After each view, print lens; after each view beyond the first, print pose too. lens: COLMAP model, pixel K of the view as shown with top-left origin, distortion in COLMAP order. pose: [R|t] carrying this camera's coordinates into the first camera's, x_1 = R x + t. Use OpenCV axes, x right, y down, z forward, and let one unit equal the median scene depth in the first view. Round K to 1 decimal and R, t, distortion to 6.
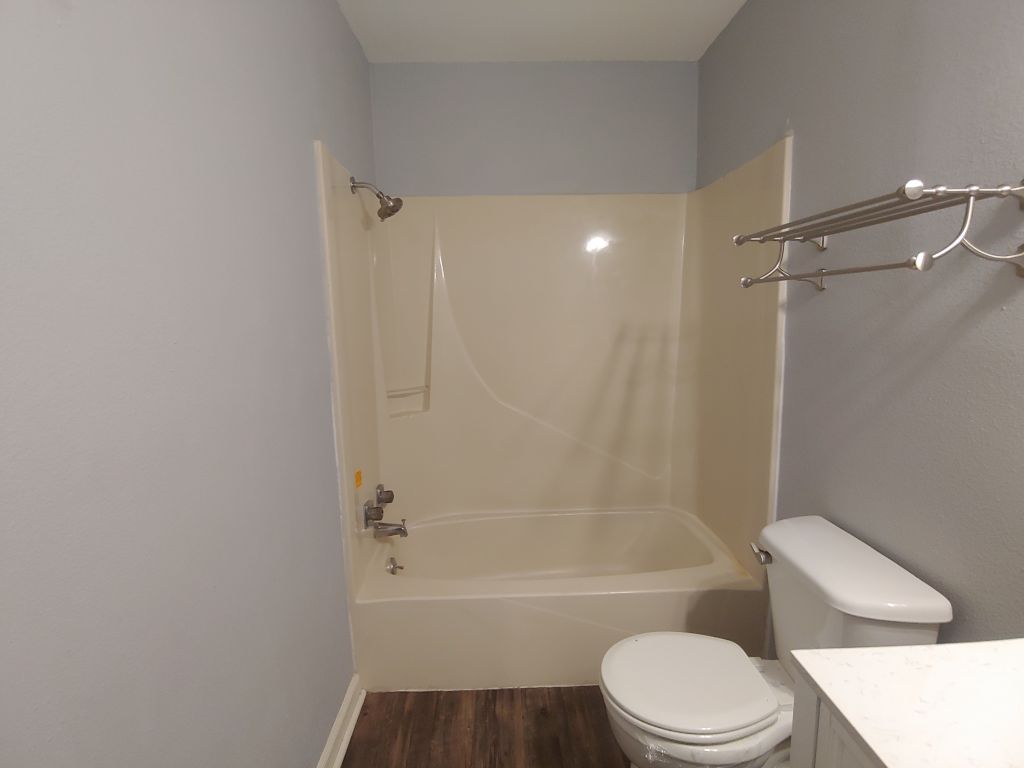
lens RADIAL K [[518.6, 0, 512.0], [0, 518.6, 384.0], [0, 0, 1]] dist [-0.003768, -0.009053]
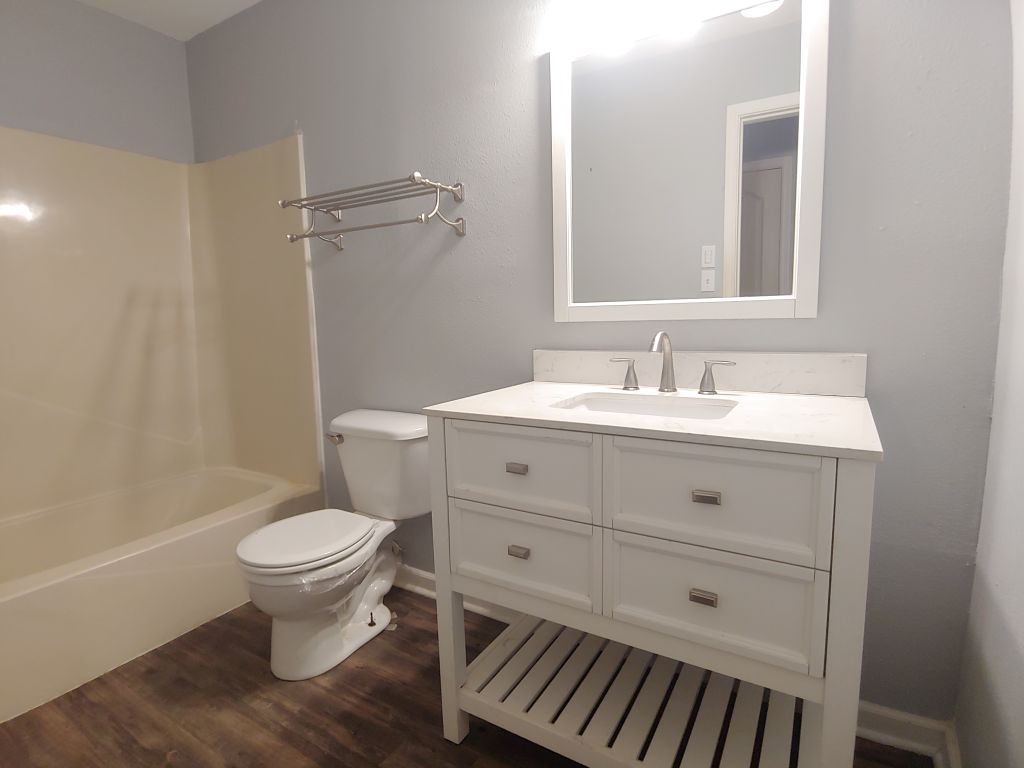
lens RADIAL K [[518.6, 0, 512.0], [0, 518.6, 384.0], [0, 0, 1]] dist [-0.003768, -0.009053]
pose [[0.528066, -0.102494, 0.842995, -0.340418], [0.124979, 0.991260, 0.042232, 0.159121], [-0.839956, 0.083055, 0.536260, -0.109833]]
